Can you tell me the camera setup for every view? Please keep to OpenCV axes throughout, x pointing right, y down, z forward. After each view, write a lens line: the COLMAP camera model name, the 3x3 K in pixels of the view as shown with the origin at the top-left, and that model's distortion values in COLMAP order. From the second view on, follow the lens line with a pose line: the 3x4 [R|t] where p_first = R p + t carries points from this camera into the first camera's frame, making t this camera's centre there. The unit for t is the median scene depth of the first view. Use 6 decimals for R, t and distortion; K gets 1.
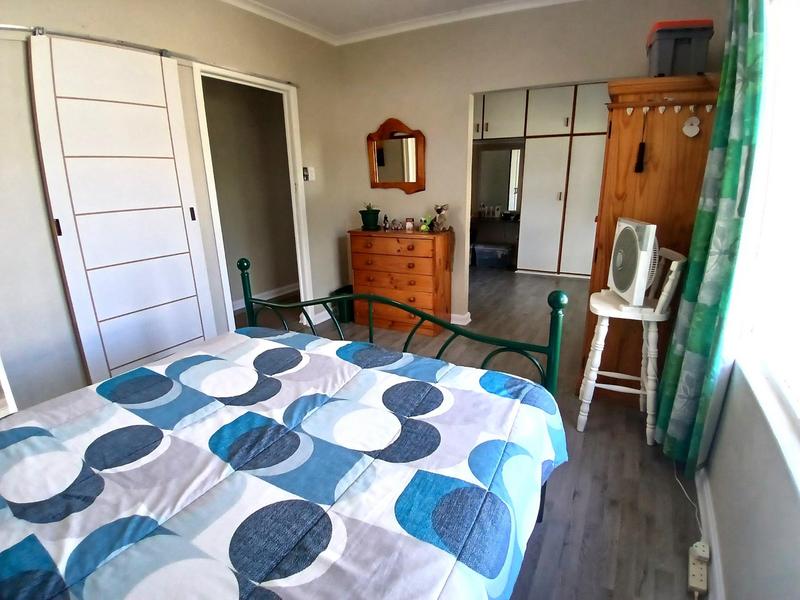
lens RADIAL K [[401.5, 0, 400.0], [0, 401.5, 300.0], [0, 0, 1]] dist [-0.001485, -0.046477]
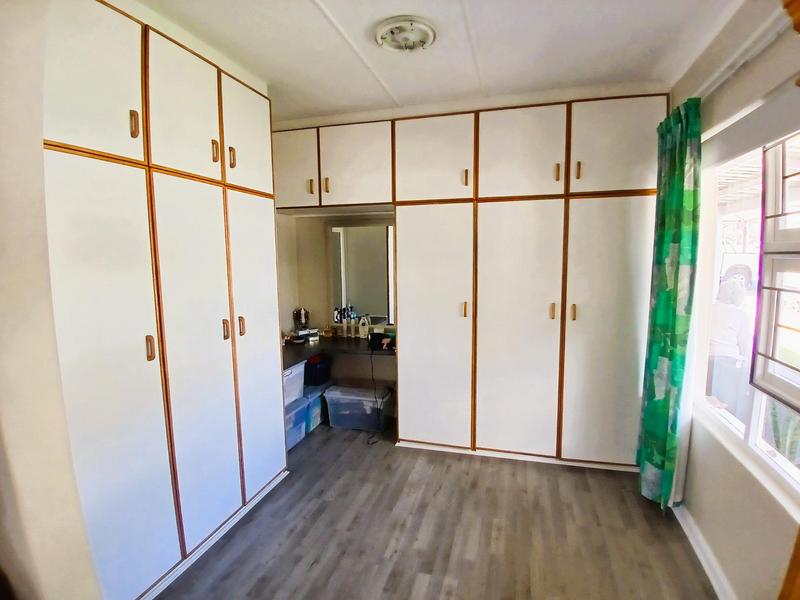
lens RADIAL K [[401.5, 0, 400.0], [0, 401.5, 300.0], [0, 0, 1]] dist [-0.001485, -0.046477]
pose [[0.975325, -0.023023, 0.219571, 0.189705], [0.061216, 0.983753, -0.168770, -0.178161], [-0.212118, 0.178047, 0.960888, 0.478855]]
